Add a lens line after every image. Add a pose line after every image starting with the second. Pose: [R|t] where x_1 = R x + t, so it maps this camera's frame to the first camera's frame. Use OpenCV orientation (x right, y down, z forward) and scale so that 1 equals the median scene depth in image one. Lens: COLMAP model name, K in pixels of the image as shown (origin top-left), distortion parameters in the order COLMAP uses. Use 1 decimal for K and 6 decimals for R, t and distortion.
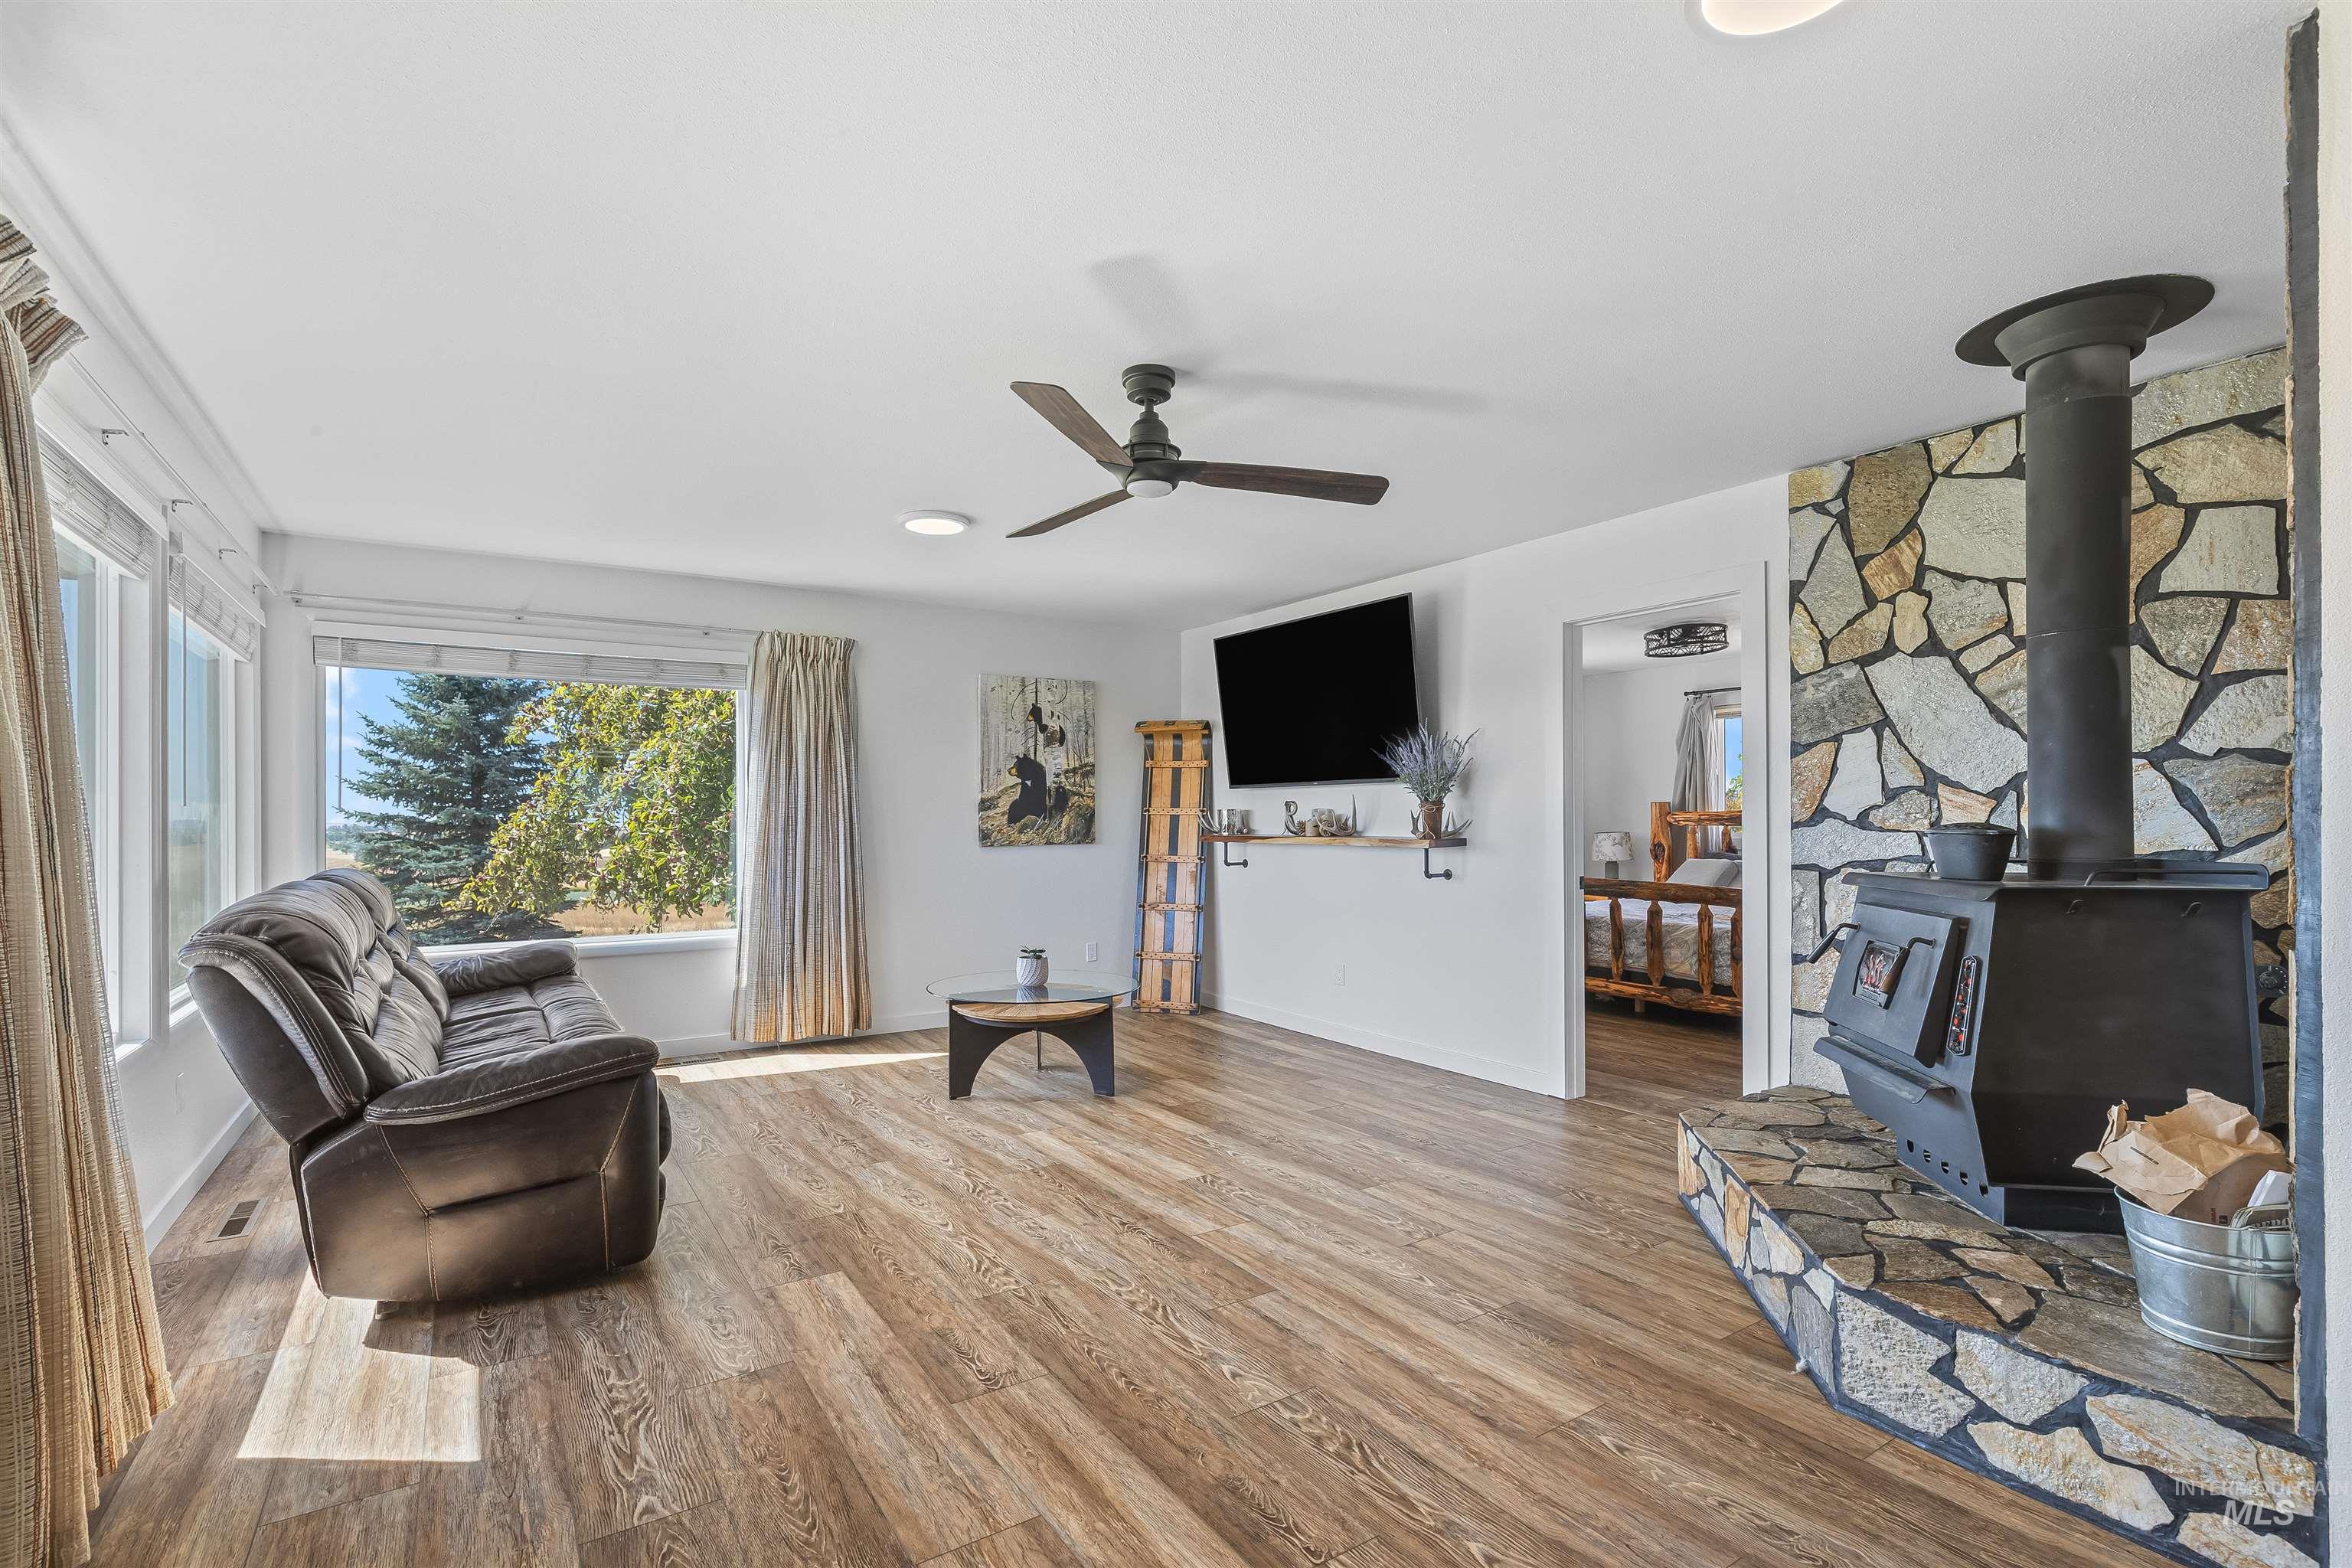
lens RADIAL K [[1074.0, 0, 1191.9], [0, 1074.0, 804.4], [0, 0, 1]] dist [-0.002905, 0.000150]
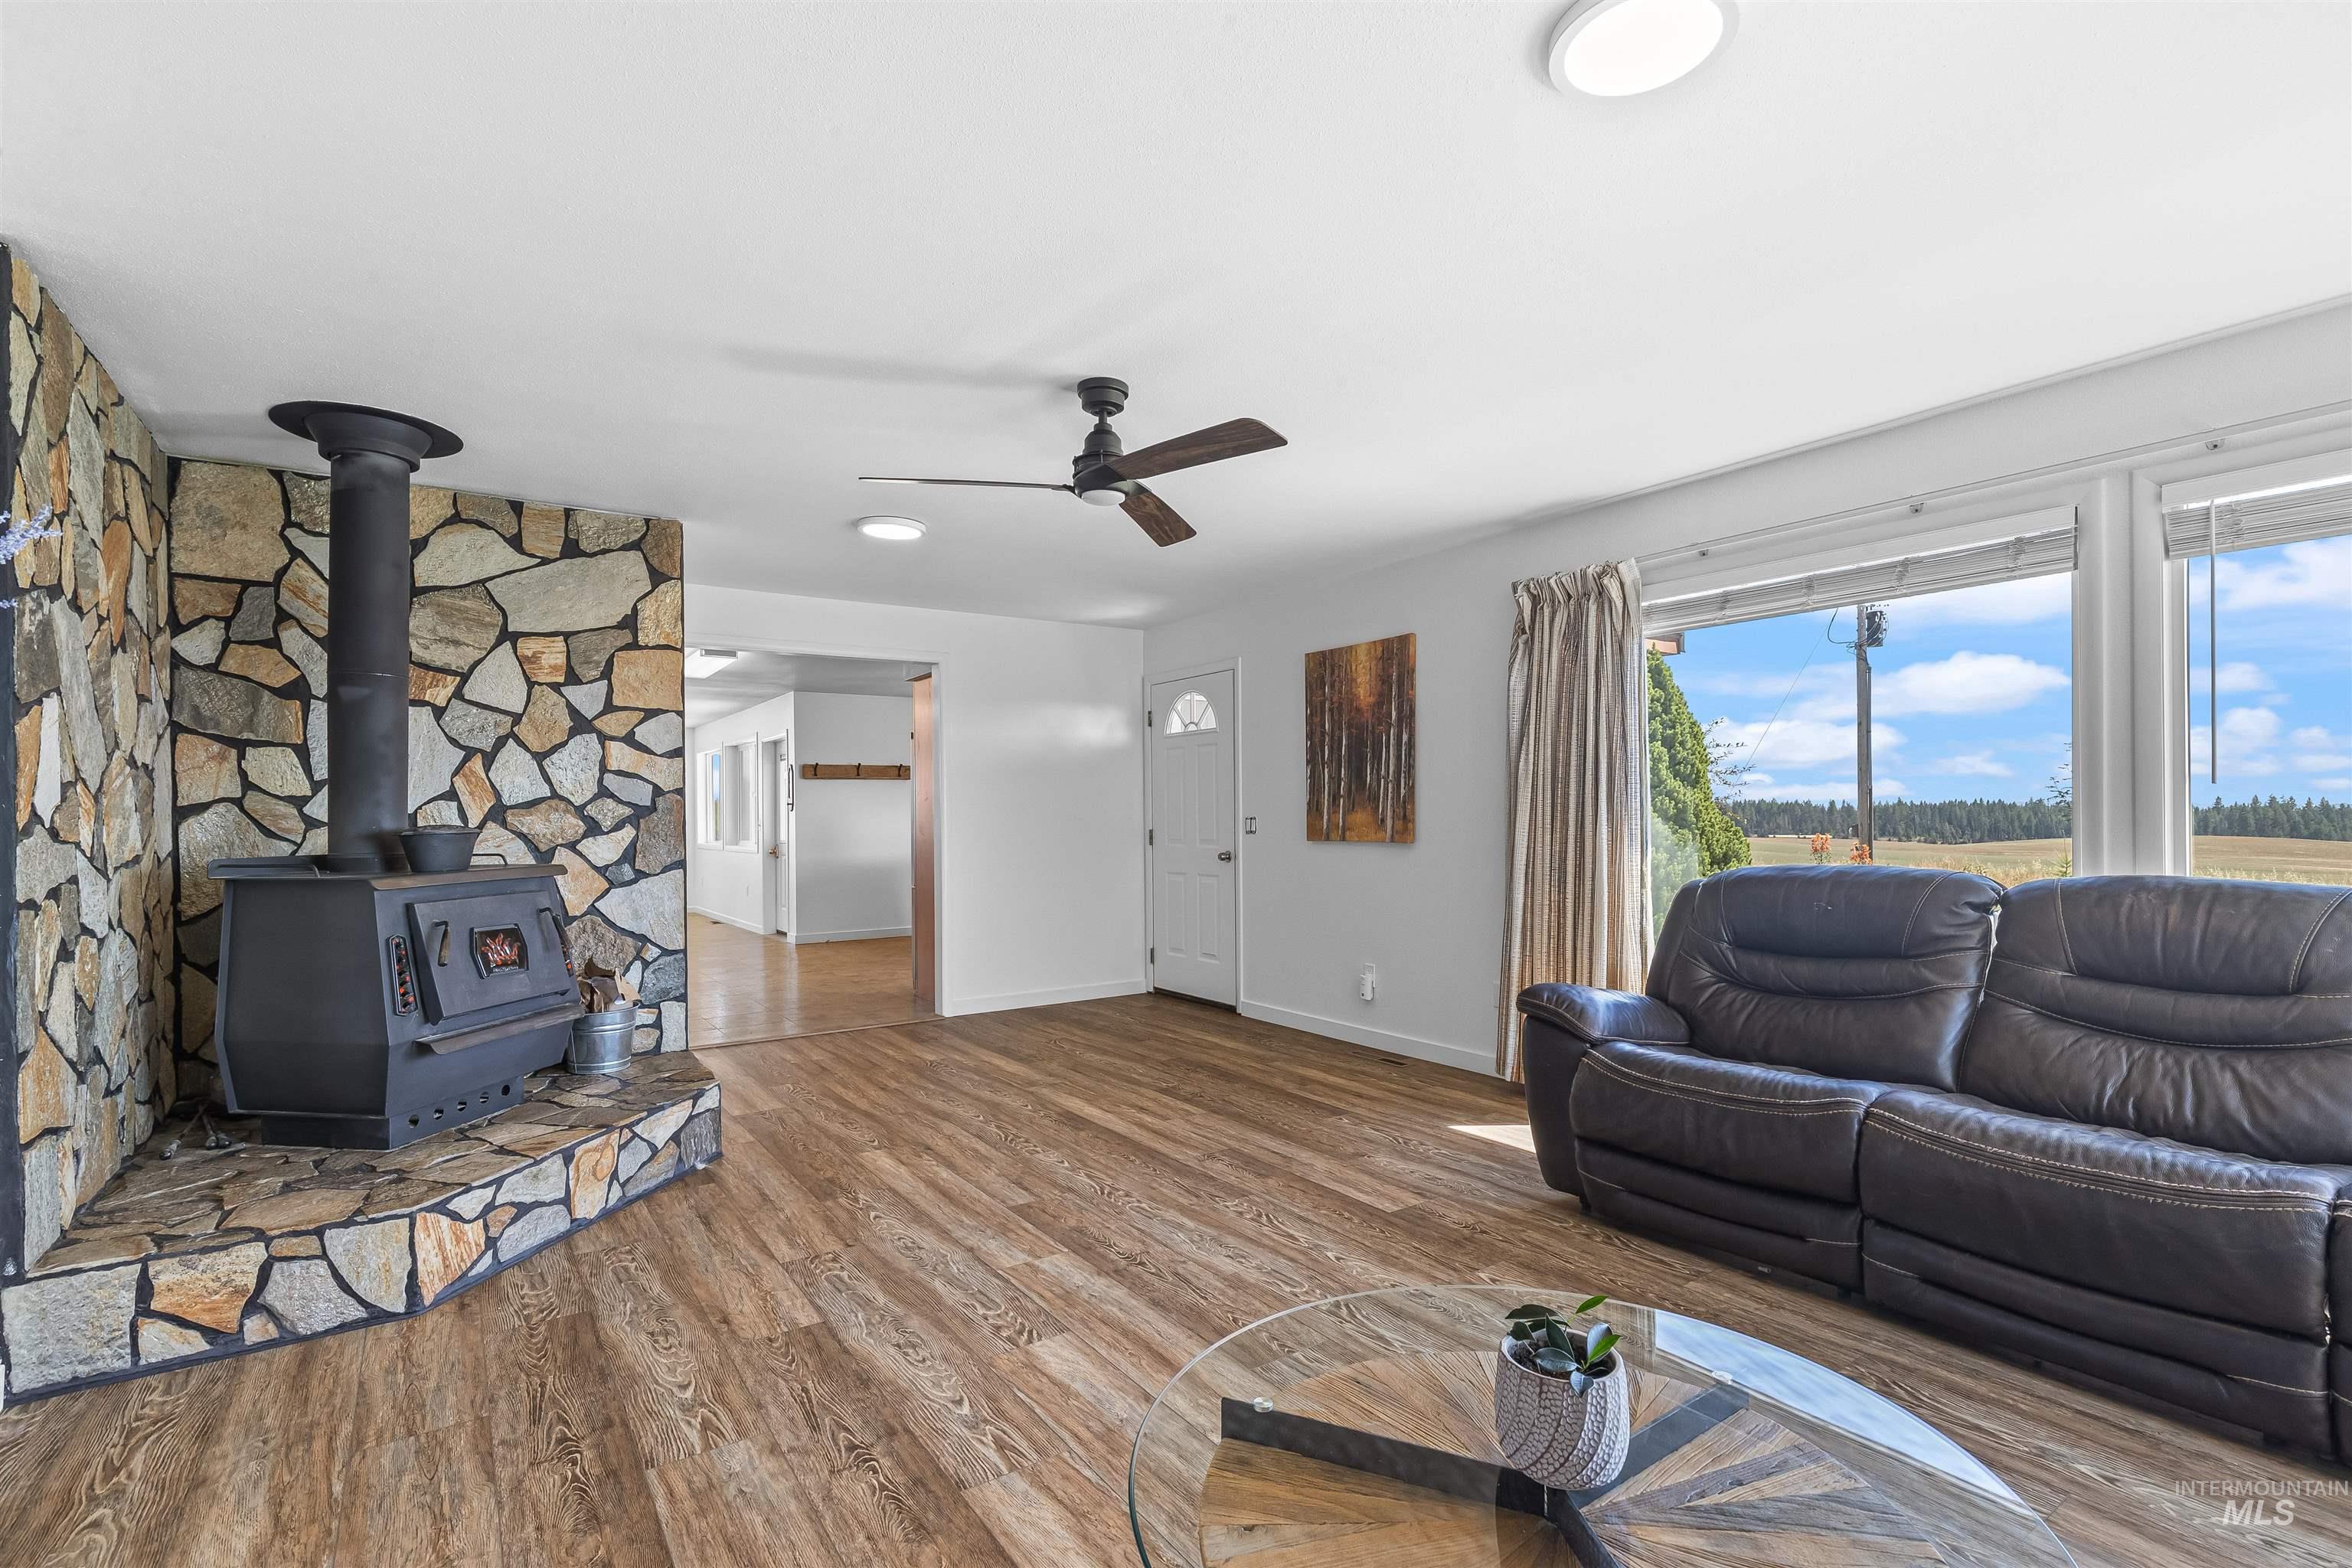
lens RADIAL K [[1074.0, 0, 1180.1], [0, 1074.0, 804.6], [0, 0, 1]] dist [-0.002905, 0.000150]
pose [[-0.999803, 0.014495, -0.013547, -0.093727], [0.014816, 0.999604, -0.023904, 0.031517], [0.013195, -0.024100, -0.999622, 1.995685]]
